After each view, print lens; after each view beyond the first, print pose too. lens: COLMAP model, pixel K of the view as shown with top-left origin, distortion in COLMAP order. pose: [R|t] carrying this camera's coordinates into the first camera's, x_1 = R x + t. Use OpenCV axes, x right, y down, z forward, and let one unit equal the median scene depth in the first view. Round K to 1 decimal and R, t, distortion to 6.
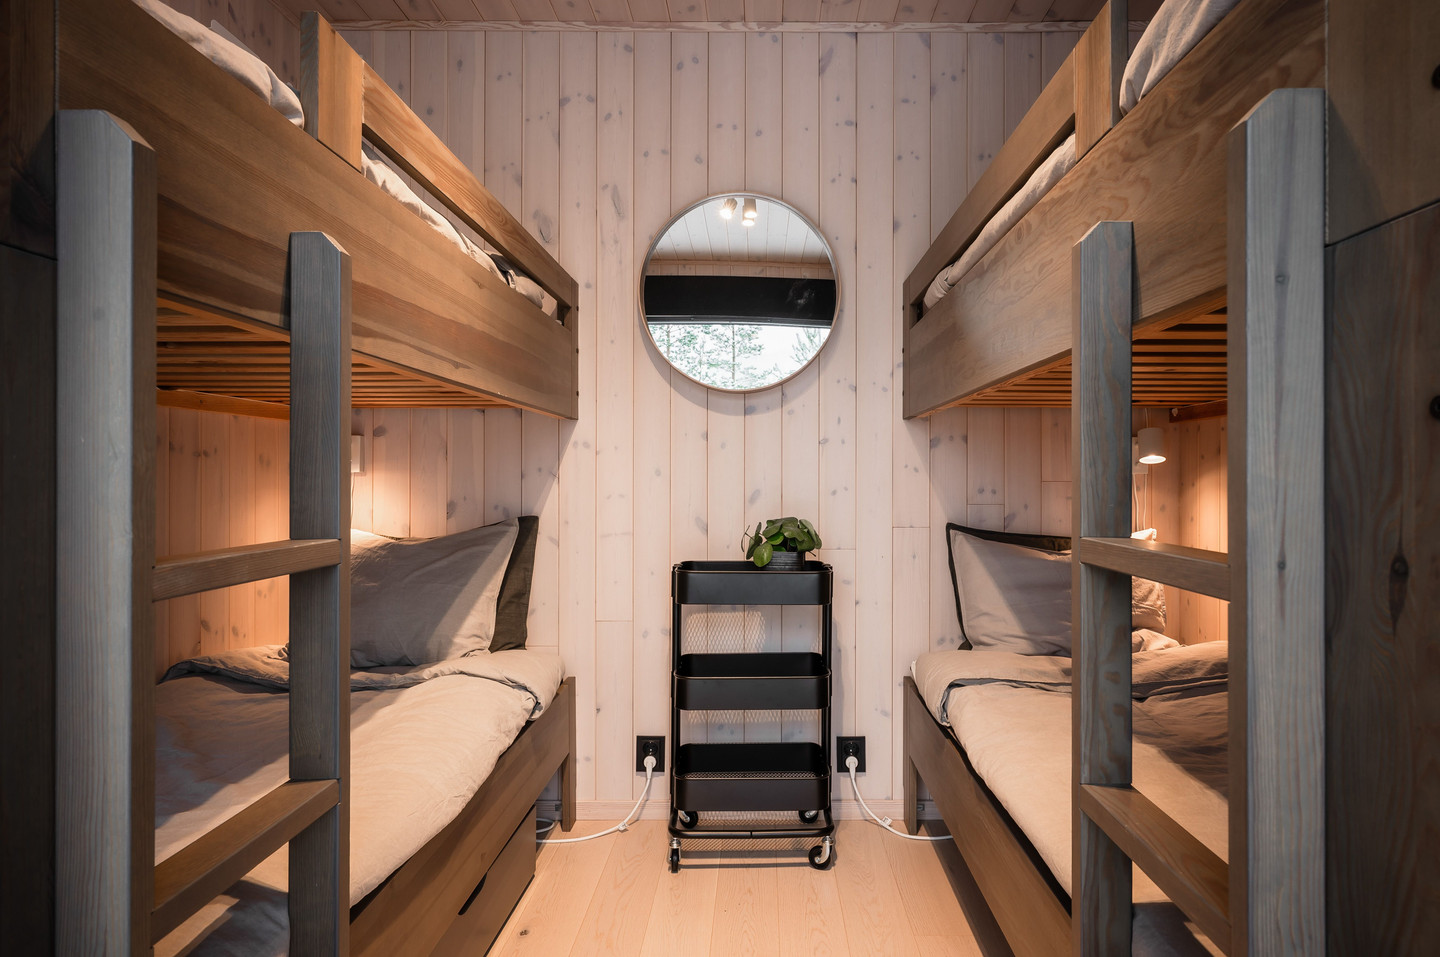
lens RADIAL K [[838.0, 0, 720.0], [0, 838.0, 478.5], [0, 0, 1]] dist [0.002980, 0.000107]
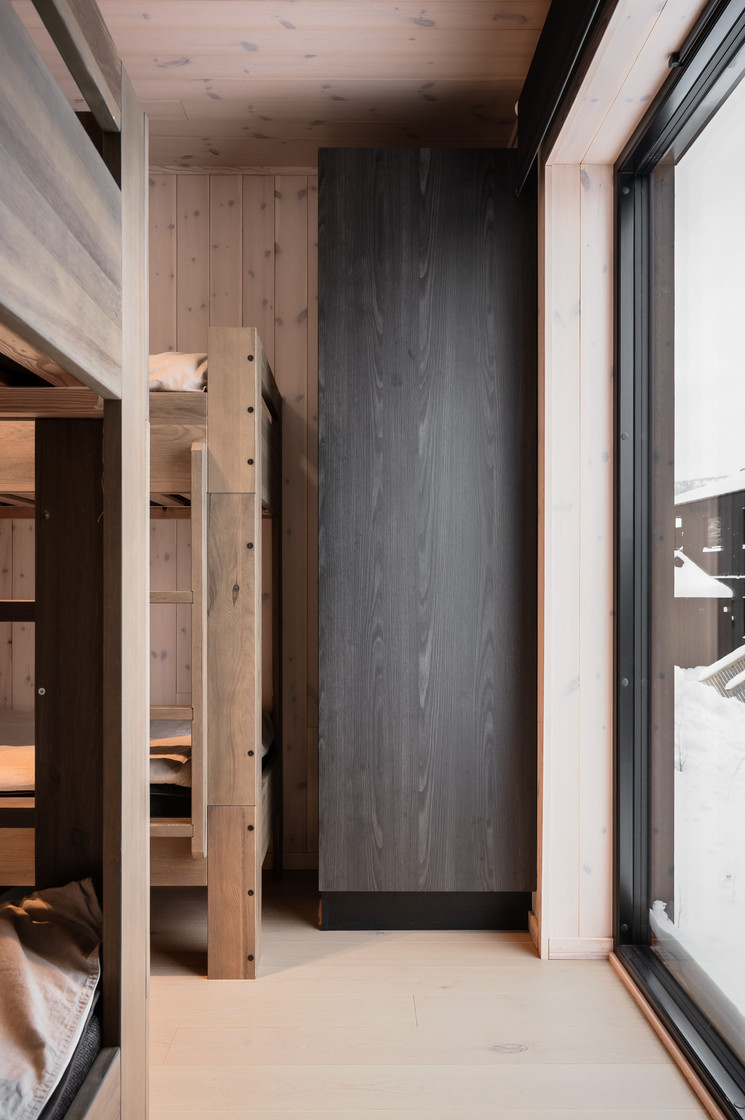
lens RADIAL K [[849.4, 0, 370.4], [0, 849.4, 582.3], [0, 0, 1]] dist [-0.001993, -0.000018]
pose [[-0.005746, 0.000635, 0.999983, -0.680876], [0.000218, 1.000000, -0.000634, 0.019551], [-0.999983, 0.000214, -0.005746, 0.099614]]
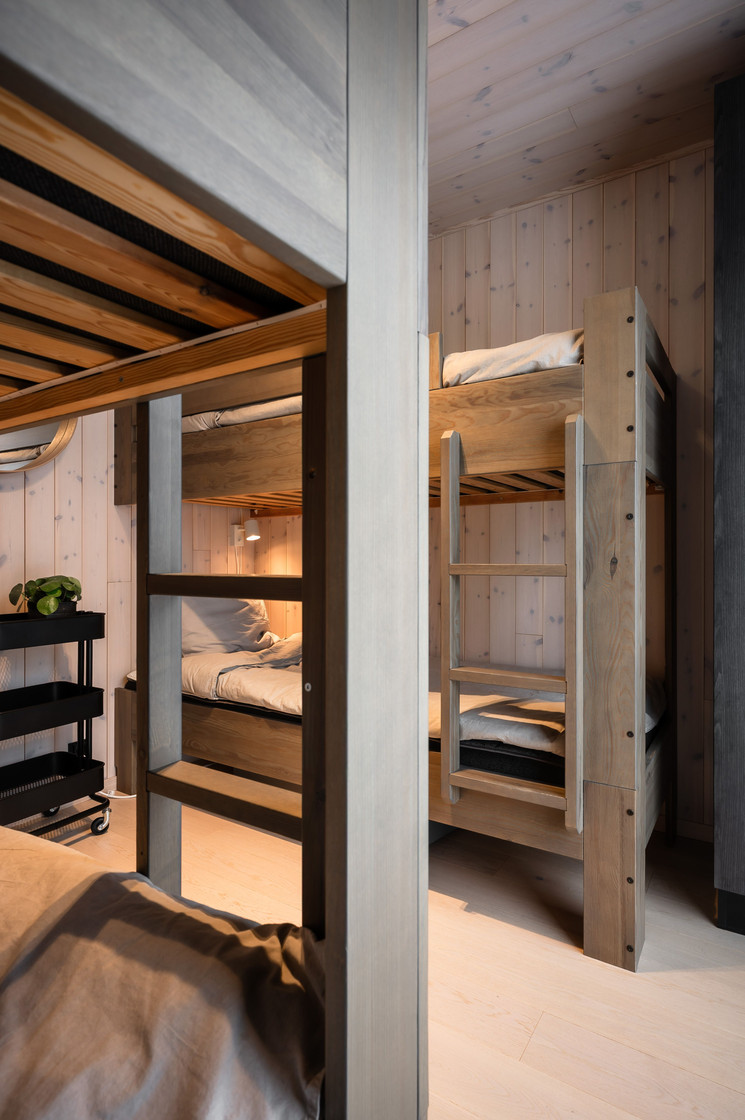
lens RADIAL K [[595.7, 0, 372.5], [0, 595.7, 560.0], [0, 0, 1]] dist [0.001378, 0.000695]
pose [[0.556902, -0.005878, 0.830557, -0.434152], [0.002547, 0.999982, 0.005370, 0.020013], [-0.830574, -0.000875, 0.556908, 0.102113]]
